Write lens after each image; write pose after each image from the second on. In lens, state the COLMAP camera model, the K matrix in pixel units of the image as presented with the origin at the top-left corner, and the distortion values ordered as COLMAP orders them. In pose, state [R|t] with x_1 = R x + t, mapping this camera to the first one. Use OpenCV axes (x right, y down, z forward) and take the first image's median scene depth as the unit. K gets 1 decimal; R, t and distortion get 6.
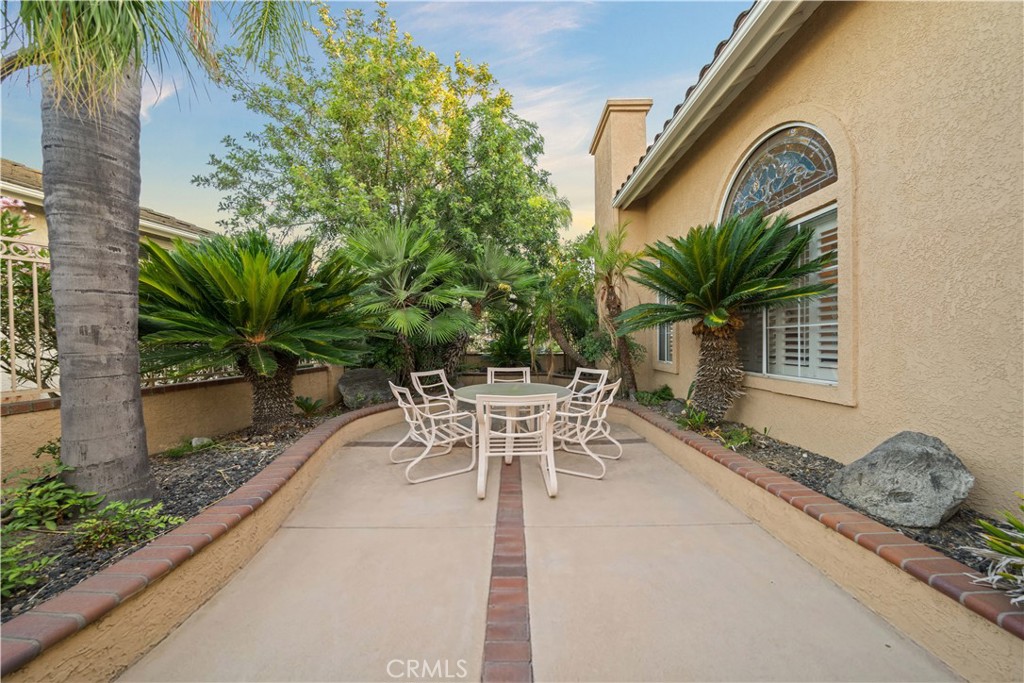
lens RADIAL K [[348.7, 0, 511.2], [0, 348.7, 339.3], [0, 0, 1]] dist [0.000318, 0.000006]
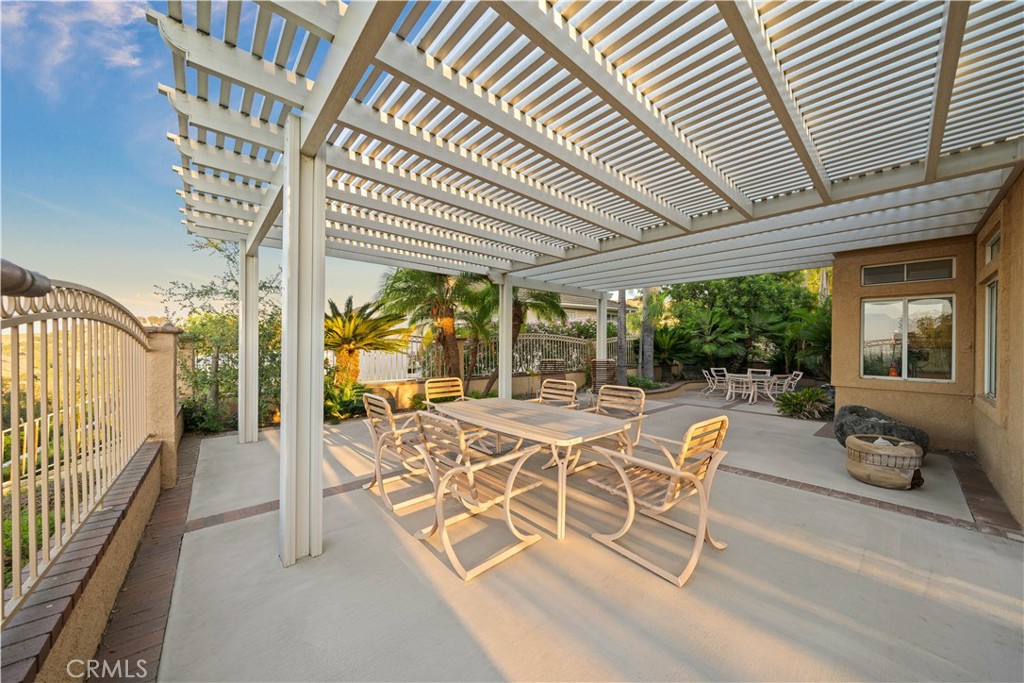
lens RADIAL K [[348.7, 0, 507.6], [0, 348.7, 339.5], [0, 0, 1]] dist [0.000318, 0.000006]
pose [[0.660228, 0.009555, -0.751005, 0.655482], [-0.007008, 0.999954, 0.006562, -0.124661], [0.751033, 0.000930, 0.660264, -1.850802]]
